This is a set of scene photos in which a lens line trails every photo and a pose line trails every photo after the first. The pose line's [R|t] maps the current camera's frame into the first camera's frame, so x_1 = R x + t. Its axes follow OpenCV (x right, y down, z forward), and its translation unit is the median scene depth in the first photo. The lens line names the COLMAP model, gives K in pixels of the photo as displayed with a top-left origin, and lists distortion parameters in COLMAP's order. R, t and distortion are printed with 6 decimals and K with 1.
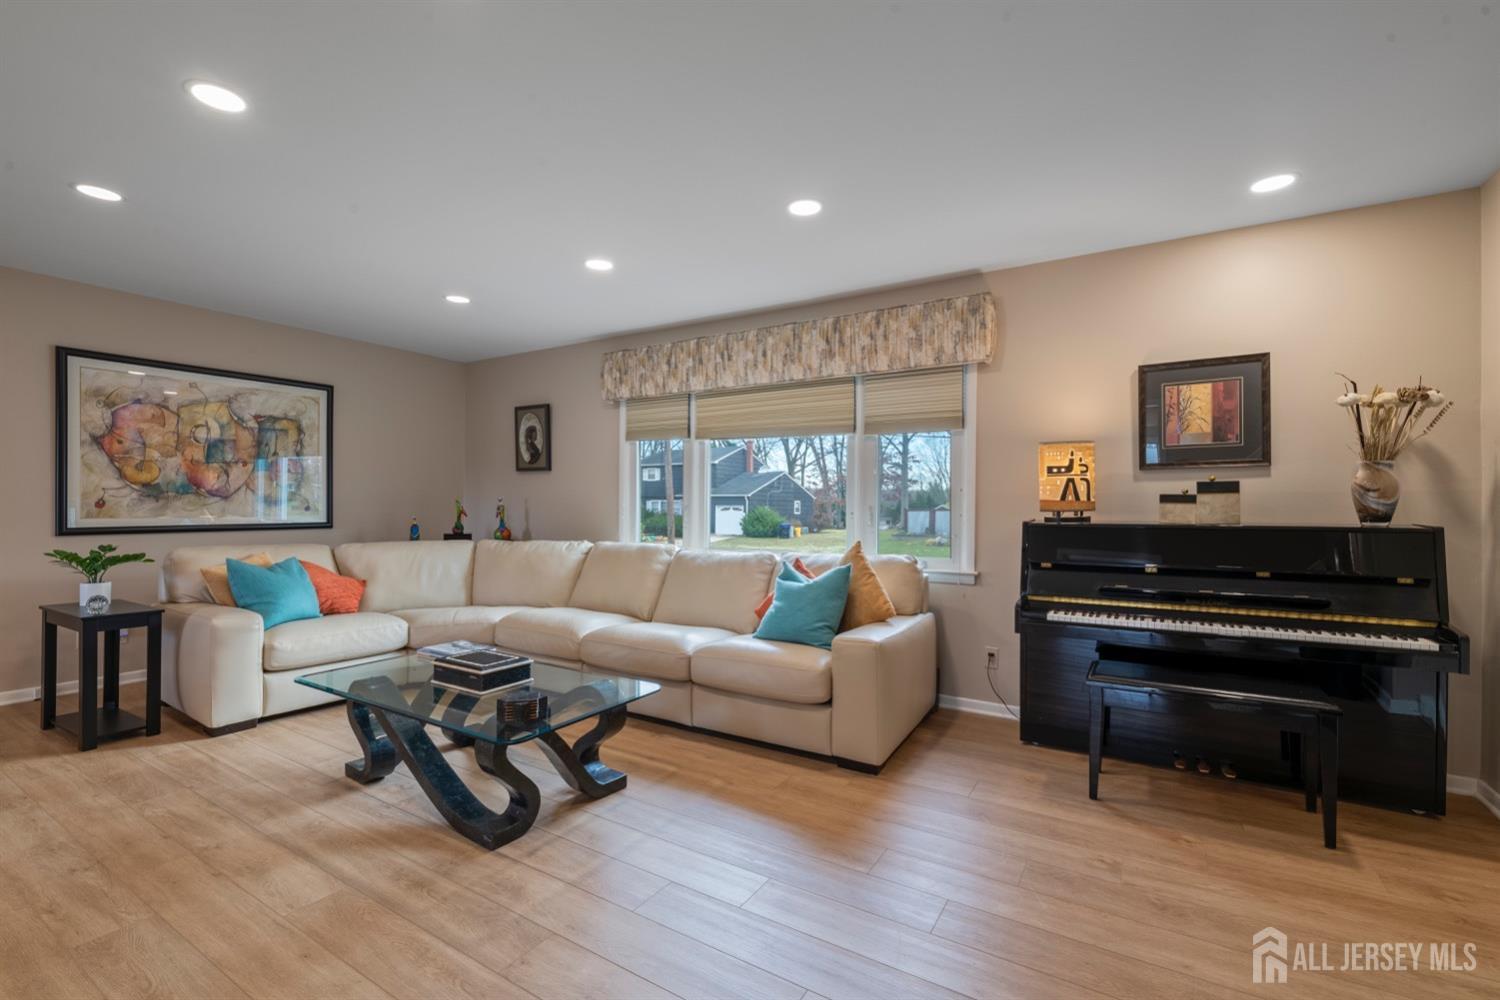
lens RADIAL K [[661.5, 0, 747.8], [0, 661.5, 507.3], [0, 0, 1]] dist [-0.002173, 0.000983]
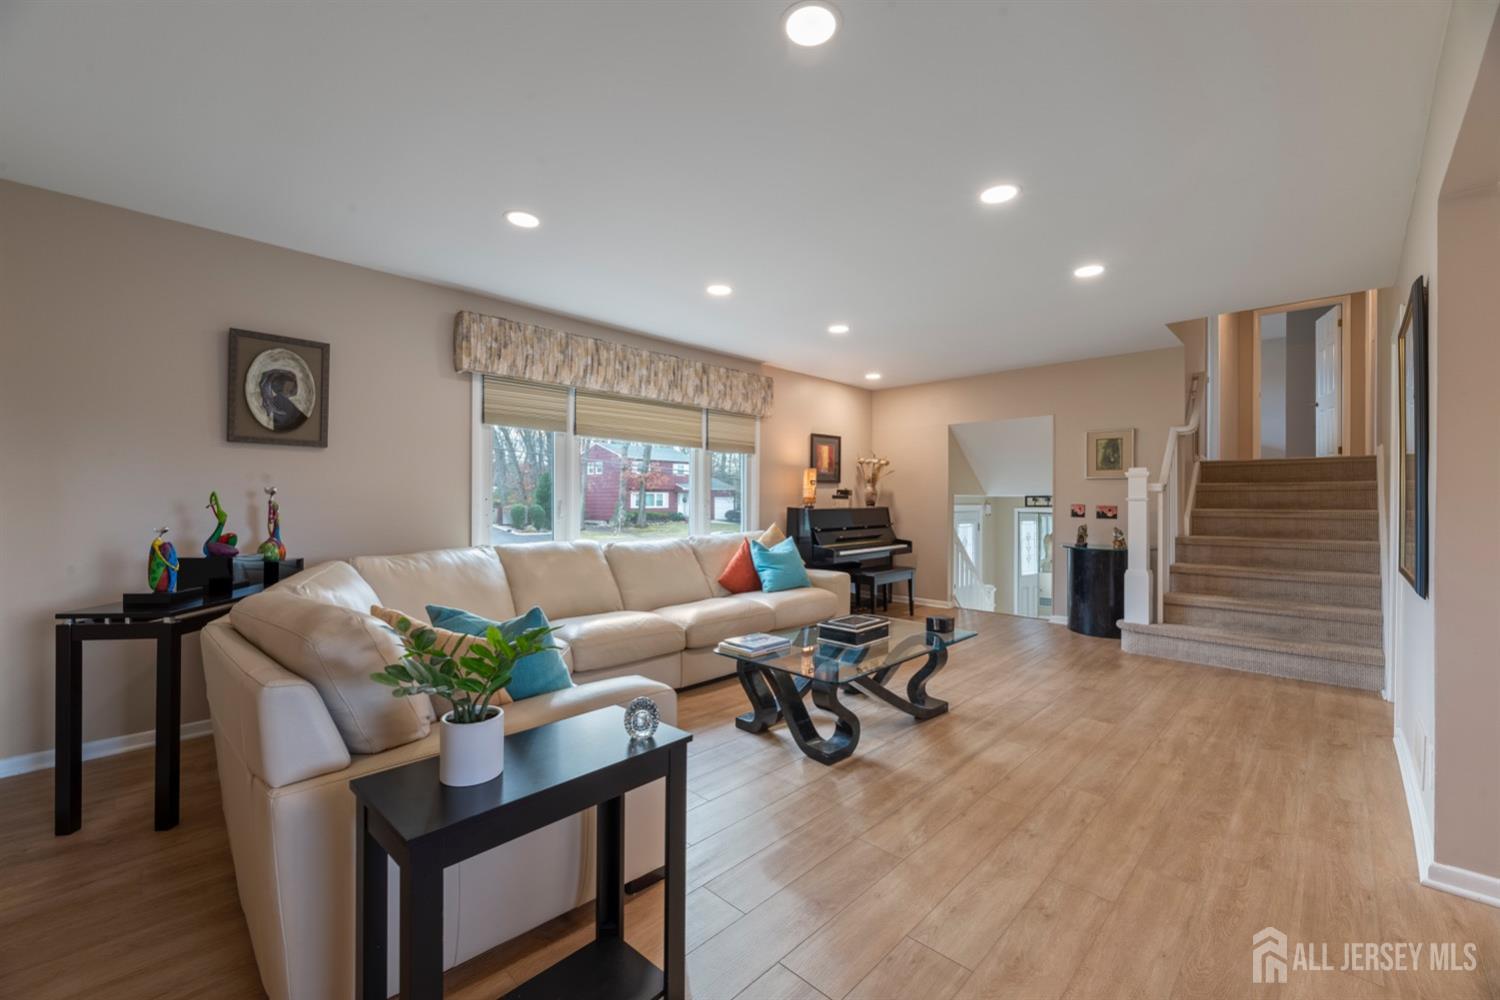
lens RADIAL K [[599.5, 0, 752.3], [0, 599.5, 501.4], [0, 0, 1]] dist [-0.001510, -0.000047]
pose [[0.208561, -0.008599, 0.977971, -1.439509], [-0.001869, 0.999956, 0.009191, -0.015696], [-0.978007, -0.003745, 0.208536, 0.857752]]
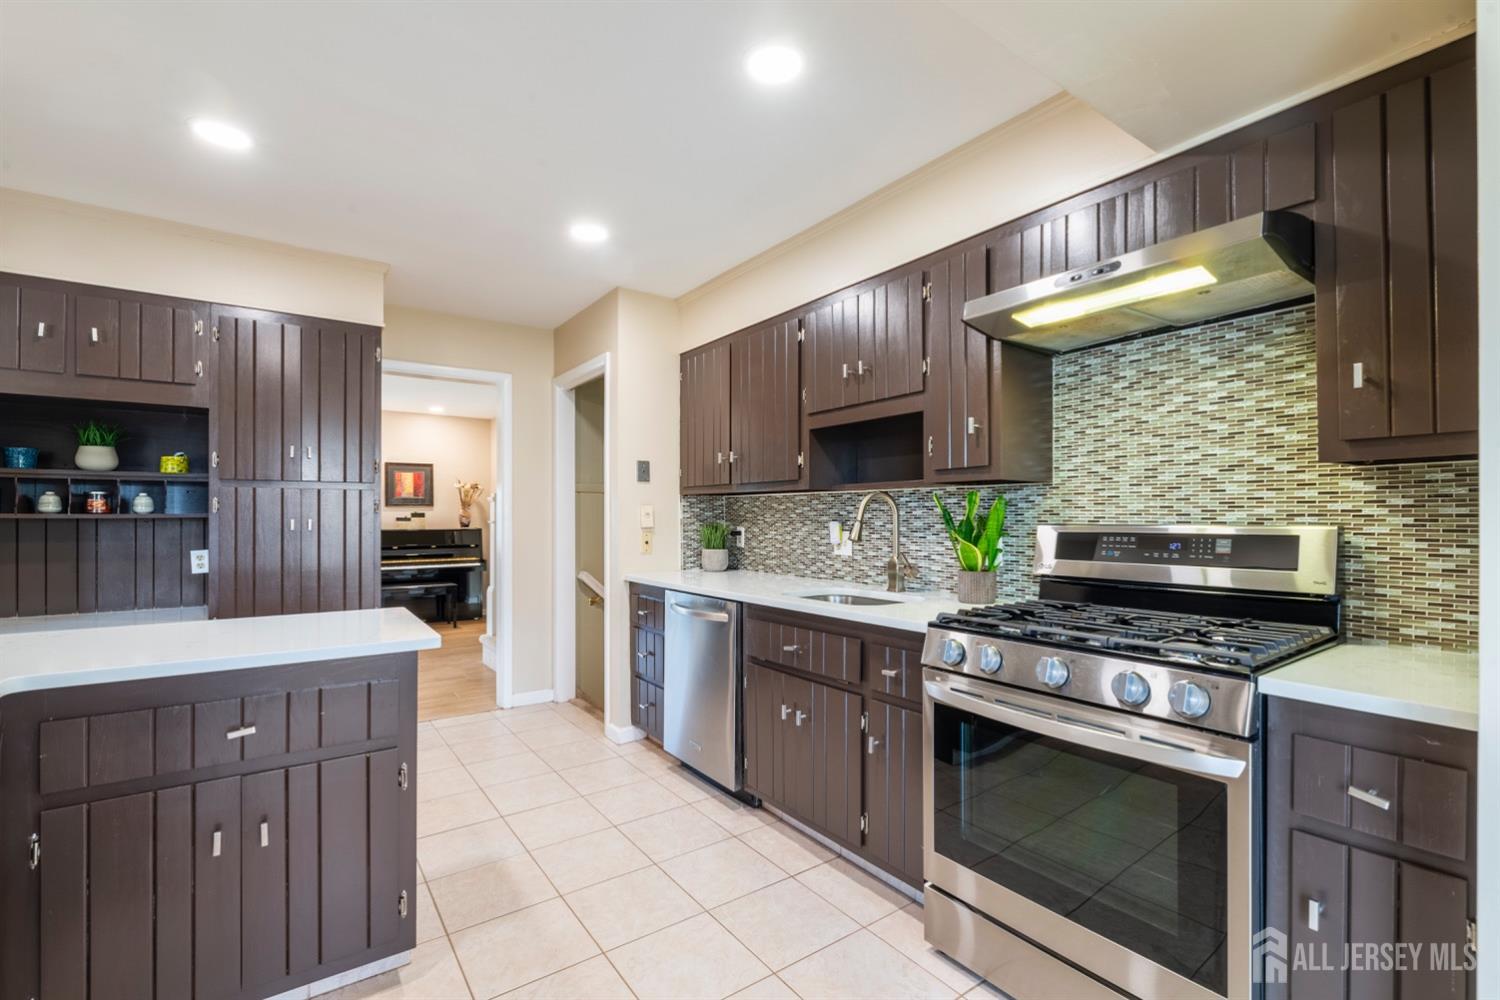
lens RADIAL K [[661.5, 0, 747.3], [0, 661.5, 514.0], [0, 0, 1]] dist [-0.002173, 0.000983]
pose [[0.372248, 0.000744, 0.928133, -1.204149], [0.000202, 1.000000, -0.000882, -0.030265], [-0.928133, 0.000516, 0.372247, -1.158567]]
